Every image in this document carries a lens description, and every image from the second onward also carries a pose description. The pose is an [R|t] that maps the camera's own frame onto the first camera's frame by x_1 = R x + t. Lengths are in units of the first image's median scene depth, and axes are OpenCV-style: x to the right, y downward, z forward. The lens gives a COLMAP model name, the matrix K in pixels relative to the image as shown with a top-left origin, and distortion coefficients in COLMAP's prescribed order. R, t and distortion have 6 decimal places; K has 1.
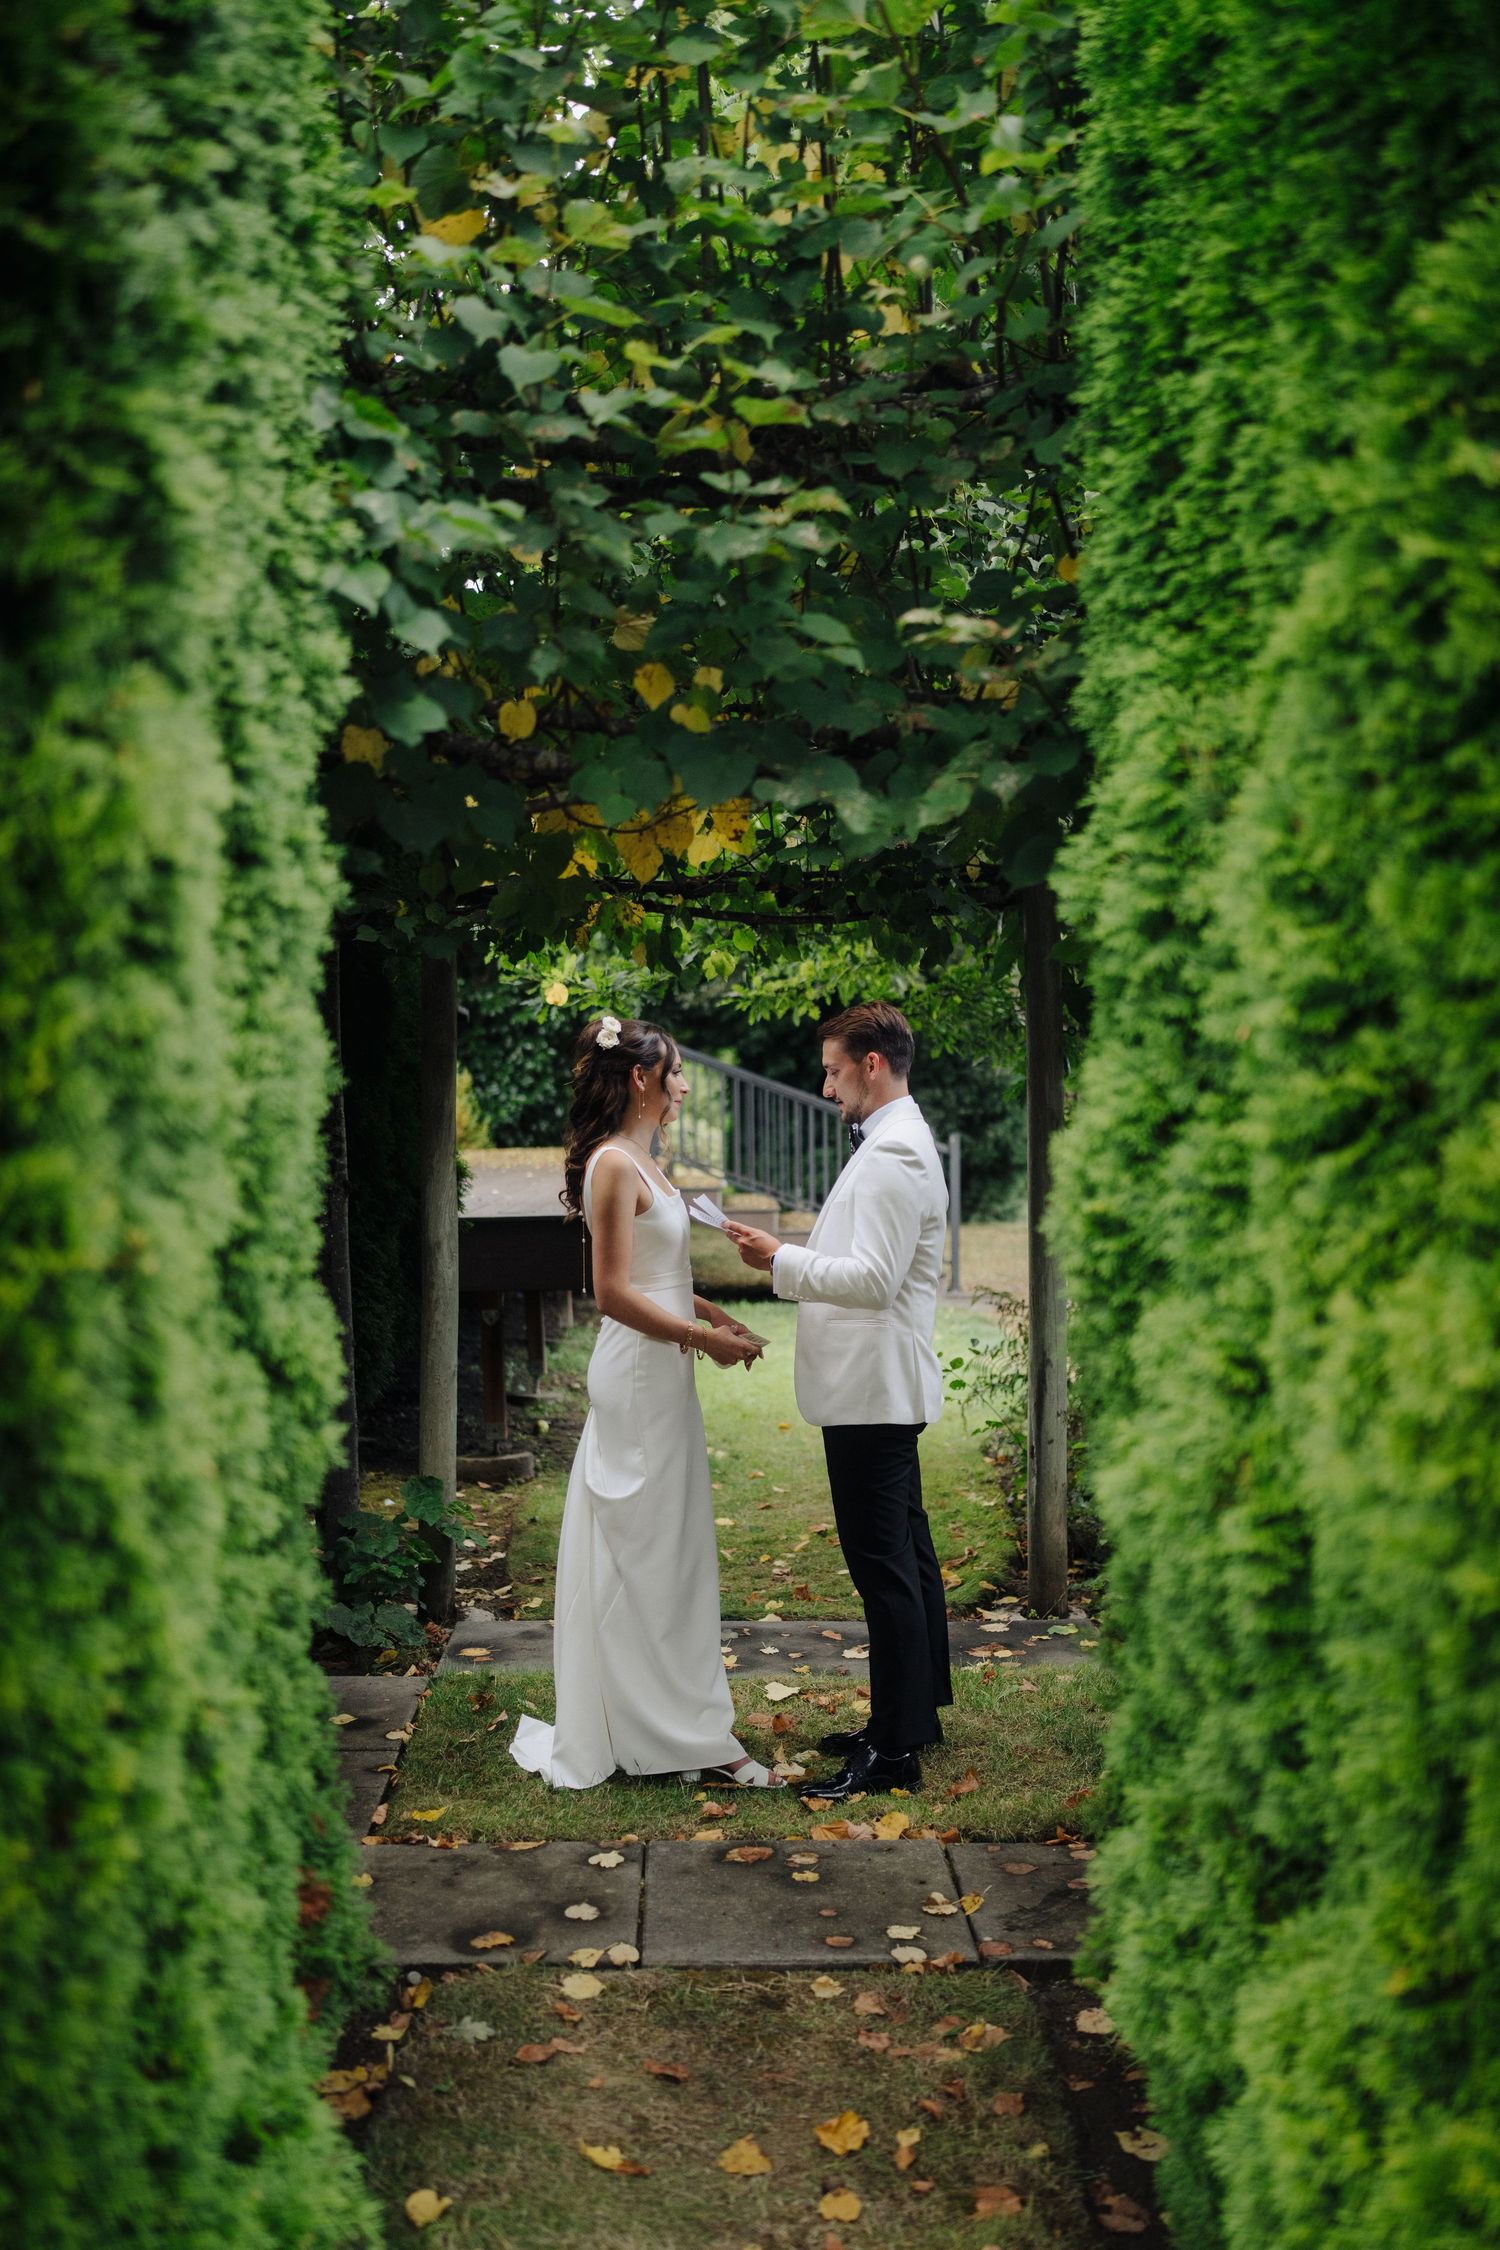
lens RADIAL K [[2175.3, 0, 744.0], [0, 2175.3, 1120.2], [0, 0, 1]] dist [-0.019989, 0.099959]
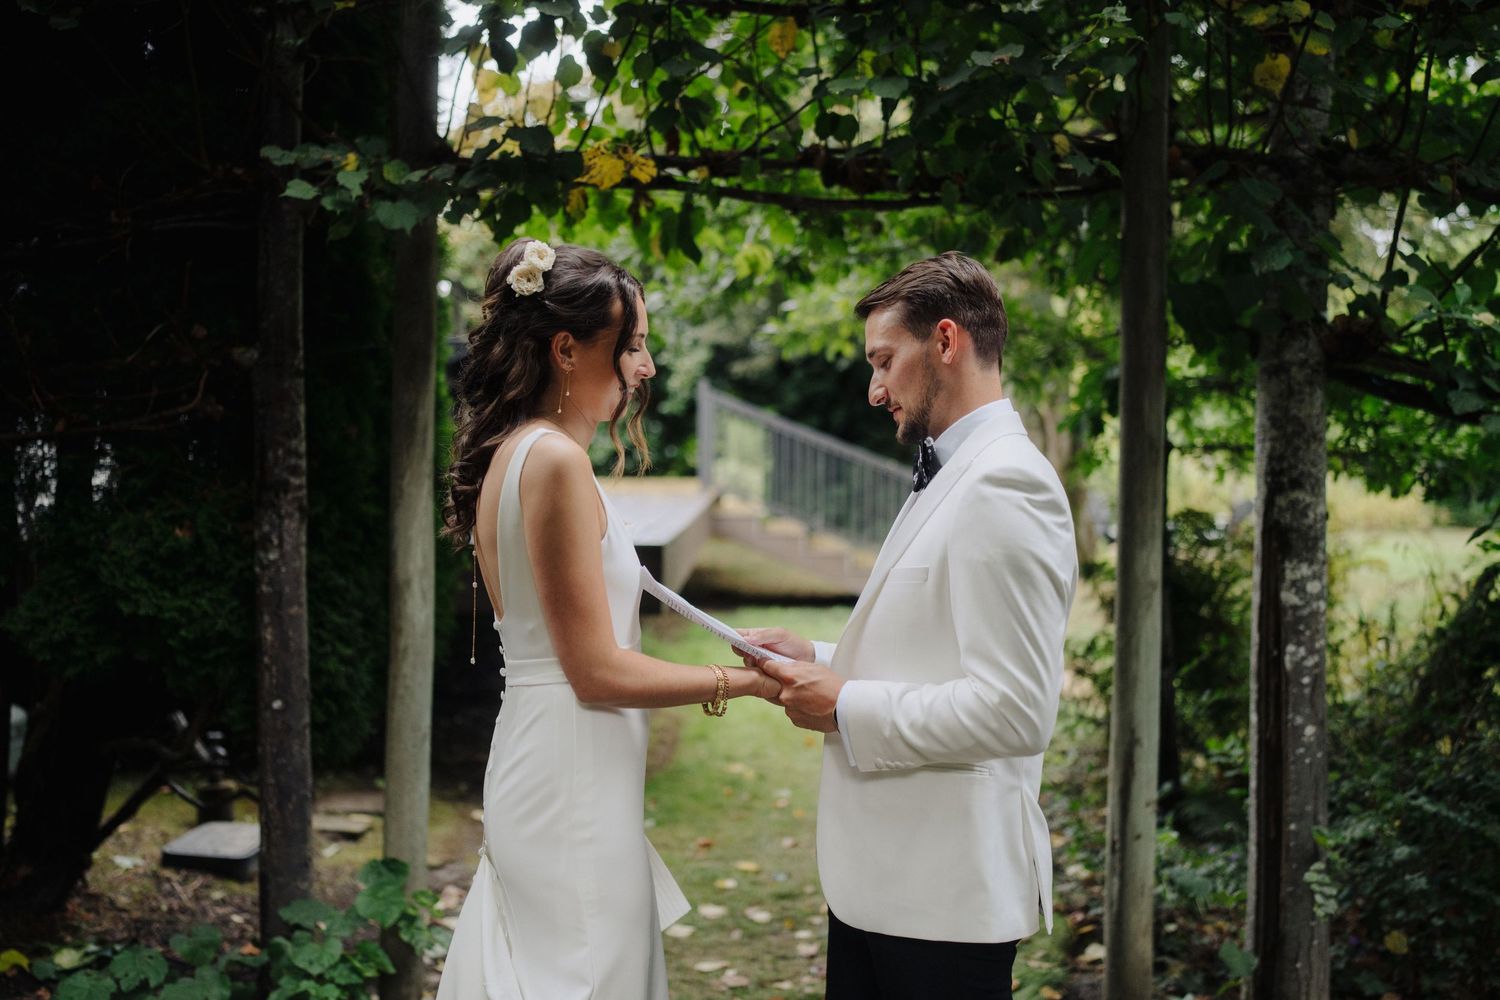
lens RADIAL K [[1450.2, 0, 749.5], [0, 1450.2, 499.8], [0, 0, 1]] dist [-0.019989, 0.099959]
pose [[0.999710, 0.005239, -0.023502, 0.007891], [-0.004745, 0.999768, 0.021014, 0.011786], [0.023607, -0.020897, 0.999503, 0.464644]]
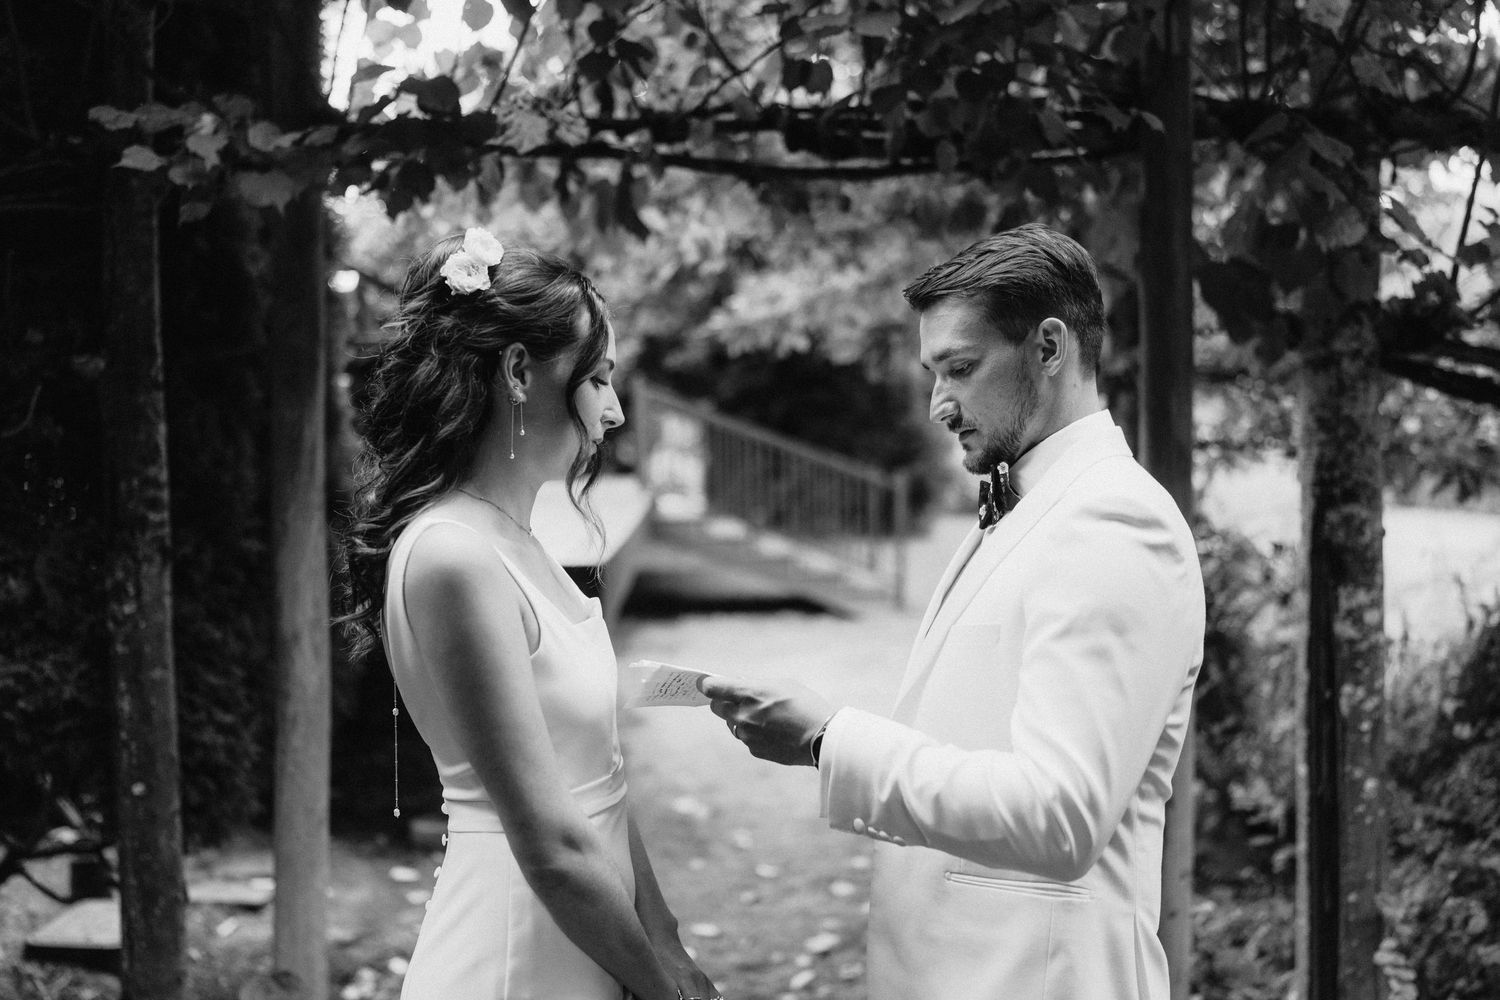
lens RADIAL K [[1423.4, 0, 745.7], [0, 1423.4, 493.8], [0, 0, 1]] dist [0.001515, 0.011714]
pose [[0.999630, -0.015542, 0.022315, -0.004255], [0.014947, 0.999535, 0.026583, -0.000885], [-0.022718, -0.026239, 0.999398, 0.576005]]
